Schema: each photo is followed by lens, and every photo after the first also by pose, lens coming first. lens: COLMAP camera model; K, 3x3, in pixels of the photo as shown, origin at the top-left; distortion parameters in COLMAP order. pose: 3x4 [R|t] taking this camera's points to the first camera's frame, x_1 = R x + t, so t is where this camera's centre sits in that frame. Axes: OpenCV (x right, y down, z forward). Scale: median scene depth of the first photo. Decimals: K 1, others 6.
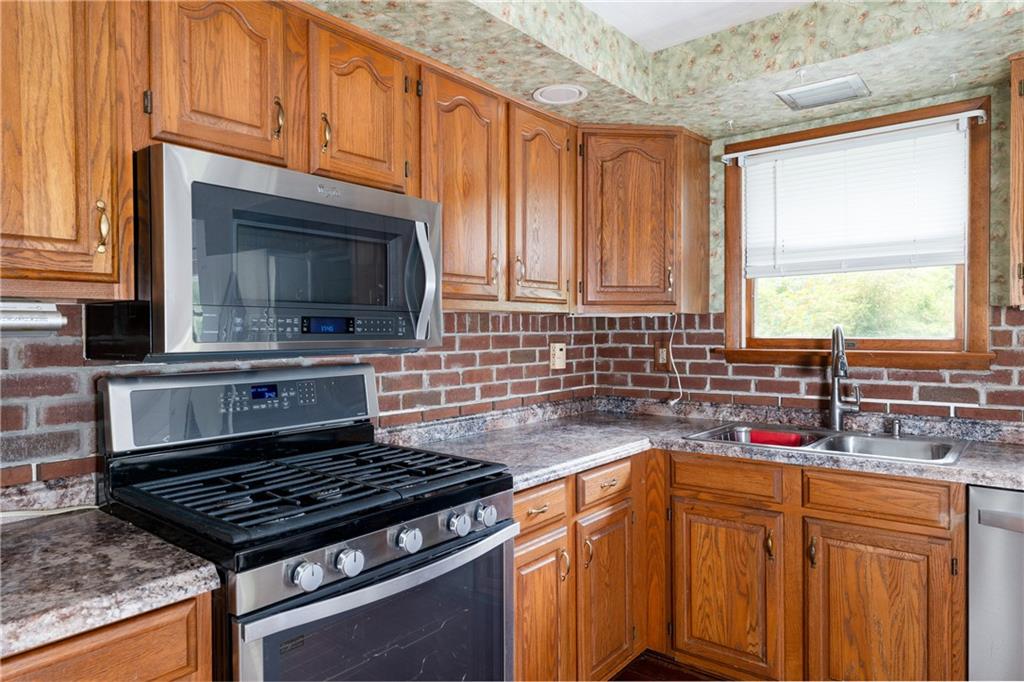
lens RADIAL K [[654.1, 0, 512.0], [0, 654.1, 341.0], [0, 0, 1]] dist [0.003129, 0.000733]
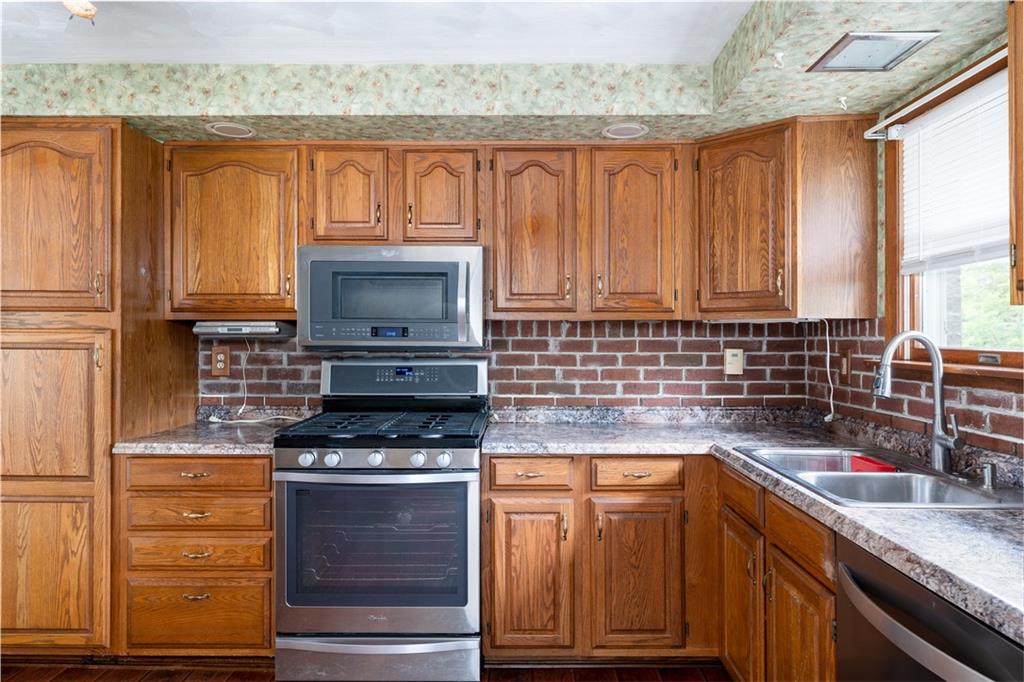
lens RADIAL K [[653.5, 0, 513.5], [0, 653.5, 334.6], [0, 0, 1]] dist [0.000838, 0.000519]
pose [[0.616464, 0.006447, -0.787357, 0.788623], [-0.018066, 0.999819, -0.005959, -0.007975], [0.787176, 0.017898, 0.616469, 0.131701]]
